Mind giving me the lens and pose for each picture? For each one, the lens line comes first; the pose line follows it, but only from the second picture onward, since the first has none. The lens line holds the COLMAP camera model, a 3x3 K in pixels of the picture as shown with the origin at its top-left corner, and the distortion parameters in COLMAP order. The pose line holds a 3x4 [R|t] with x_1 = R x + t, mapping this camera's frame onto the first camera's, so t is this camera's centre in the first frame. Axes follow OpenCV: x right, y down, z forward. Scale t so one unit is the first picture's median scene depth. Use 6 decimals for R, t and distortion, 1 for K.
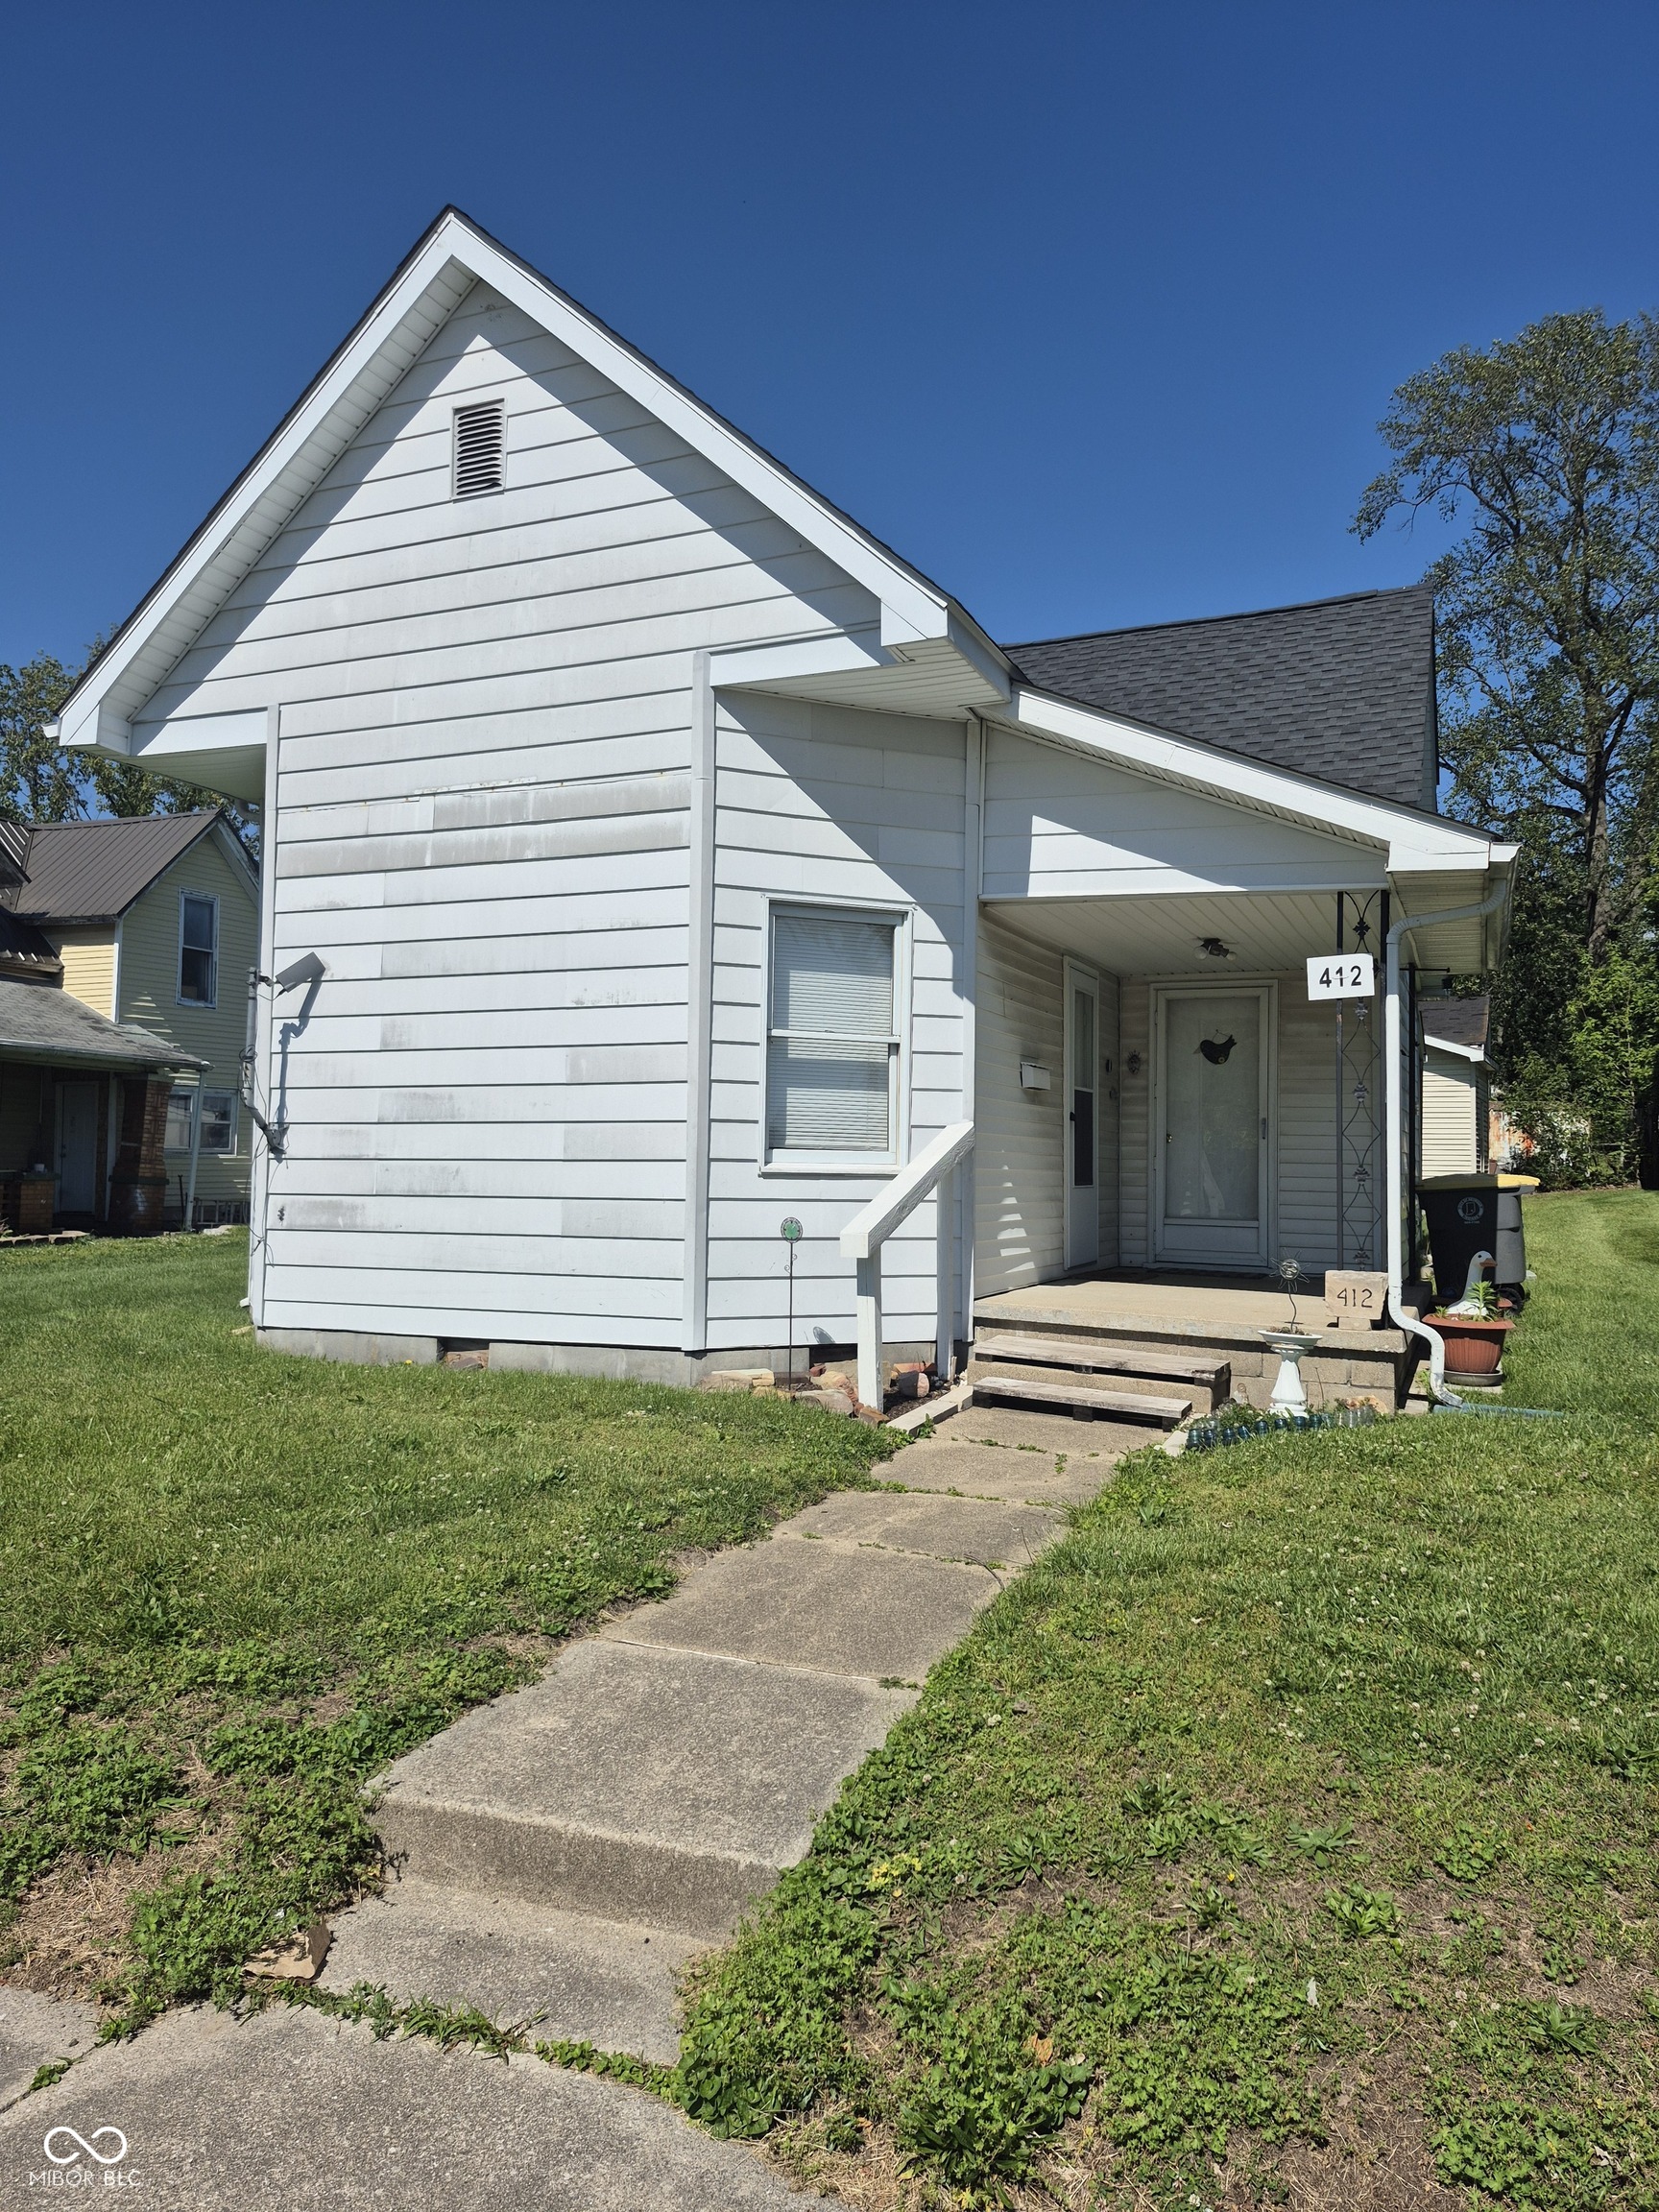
lens RADIAL K [[1503.3, 0, 838.4], [0, 1503.3, 1098.3], [0, 0, 1]] dist [0.049151, -0.006933]
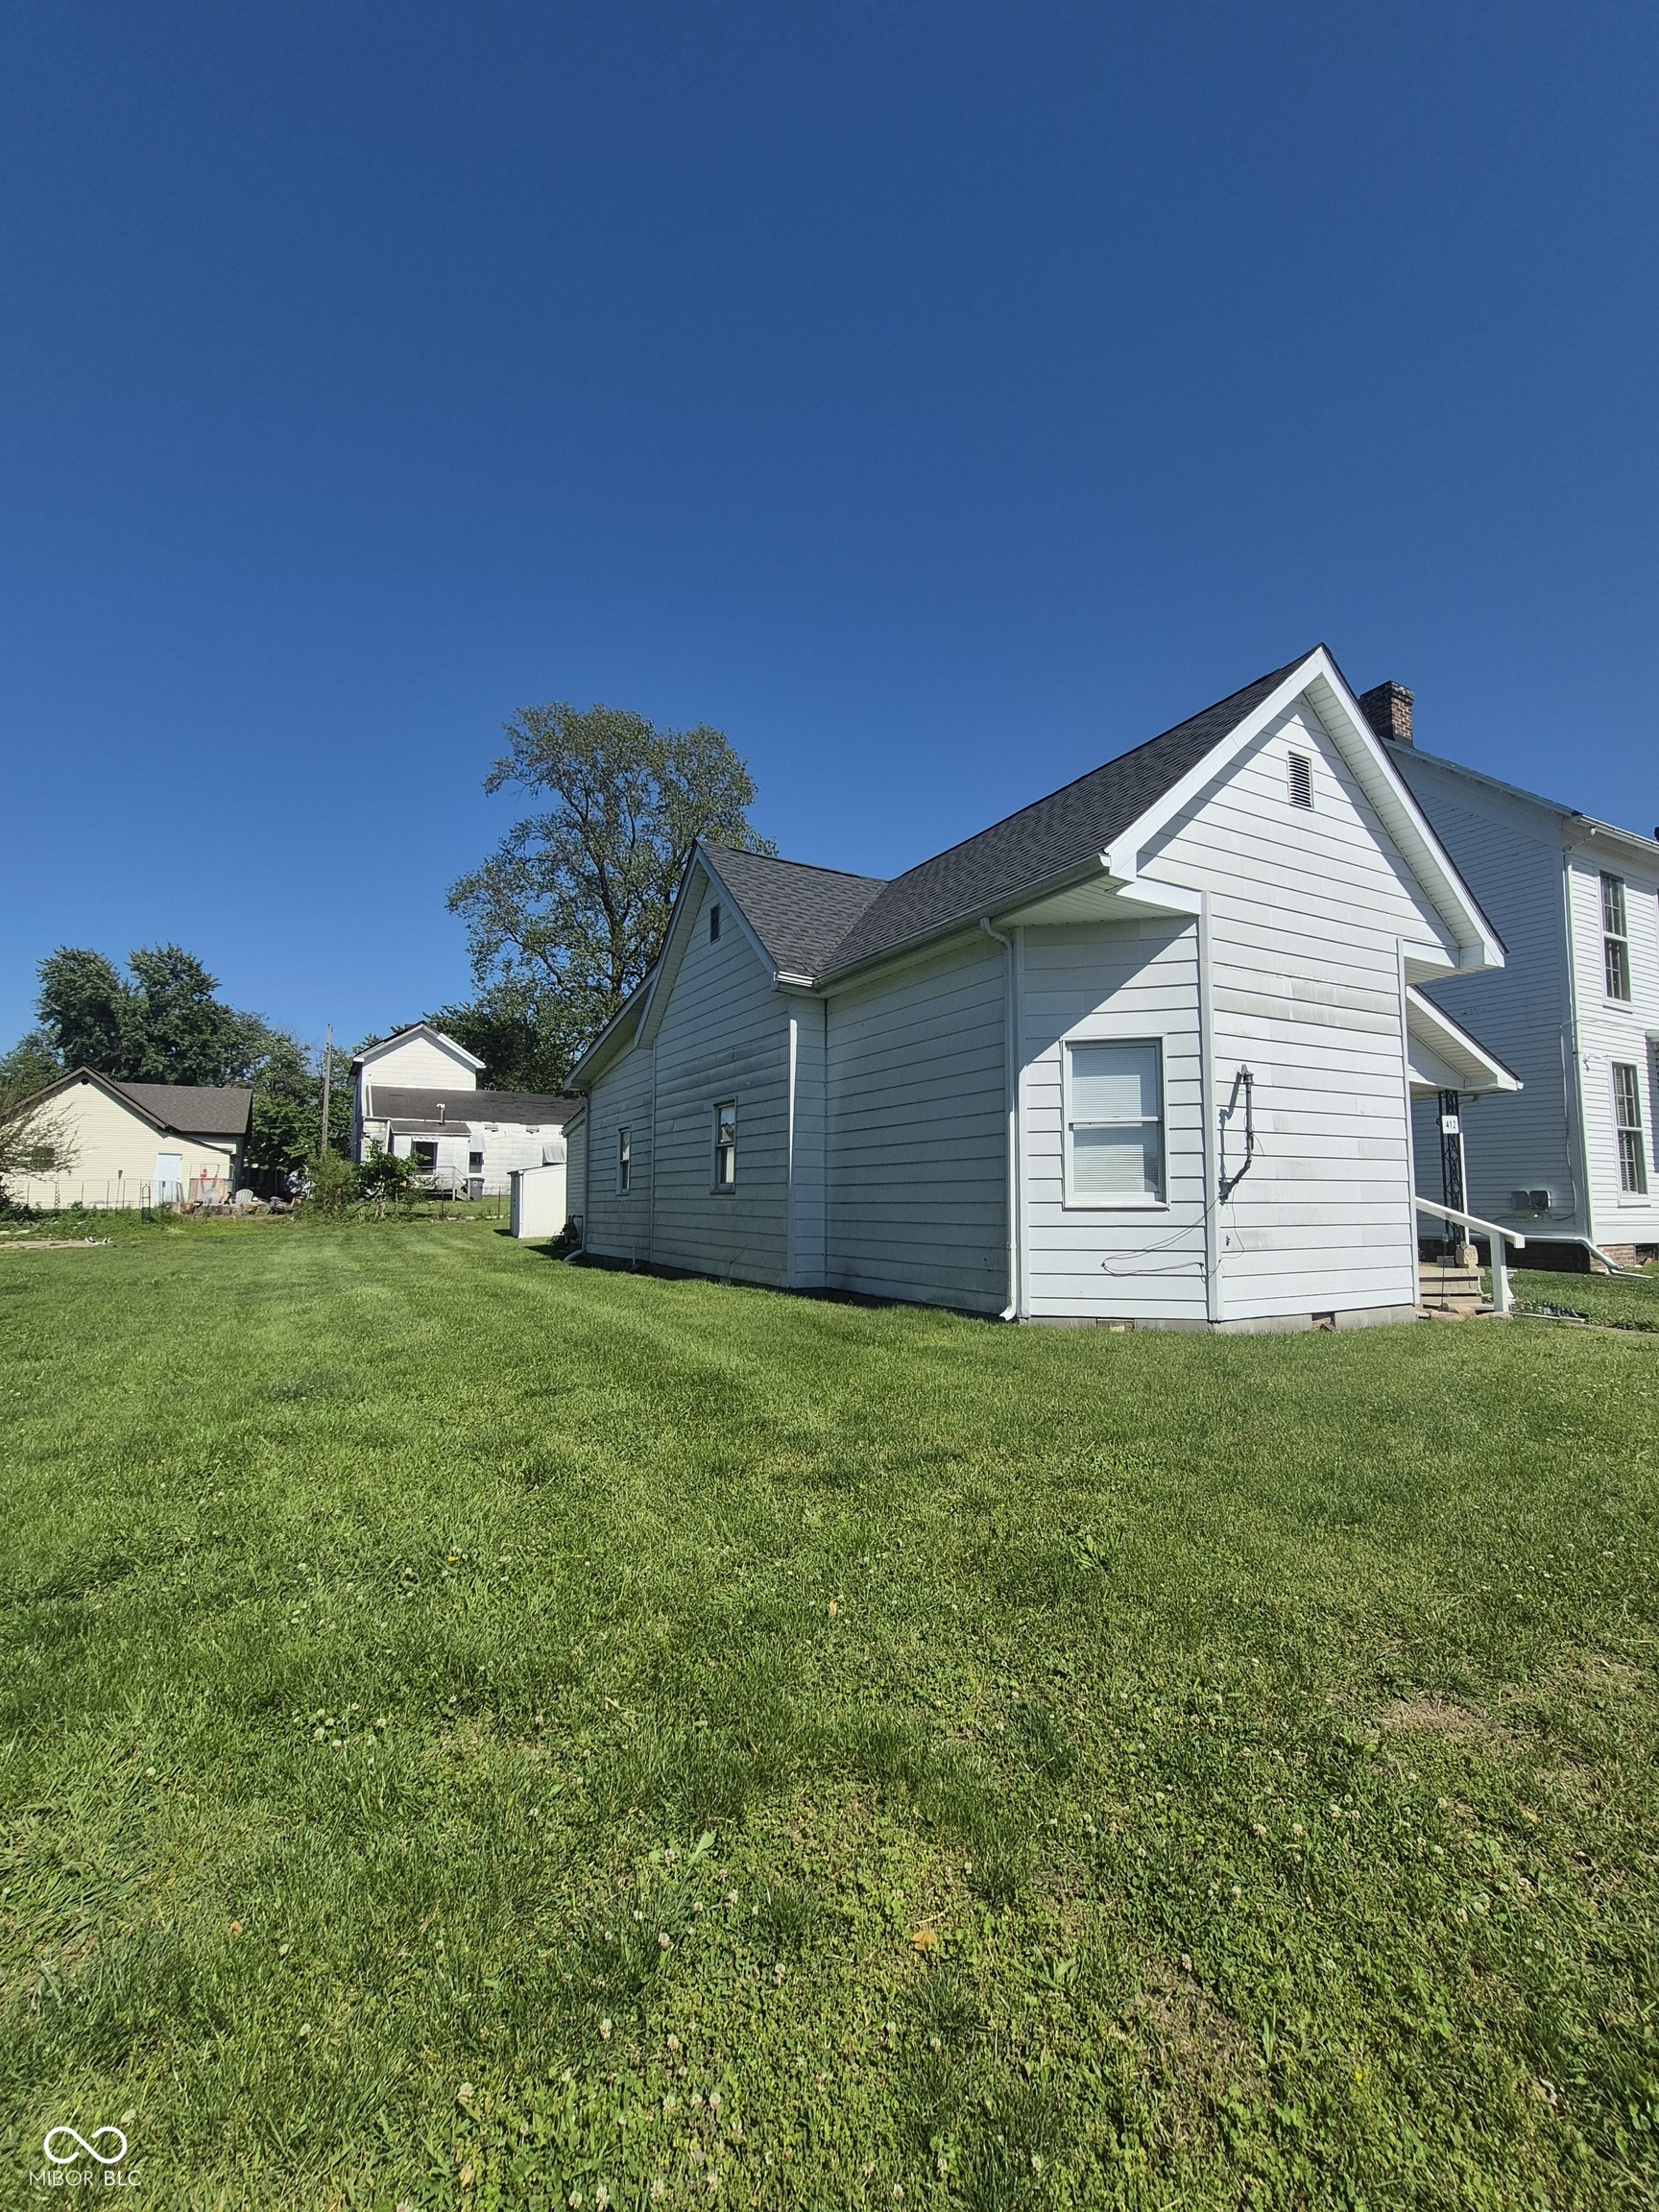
lens RADIAL K [[986.3, 0, 831.9], [0, 986.3, 1111.8], [0, 0, 1]] dist [0.004693, 0.001028]
pose [[0.600374, 0.063931, 0.797160, -1.430248], [-0.030084, 0.997899, -0.057372, 0.019495], [-0.799153, 0.010463, 0.601036, 0.774701]]
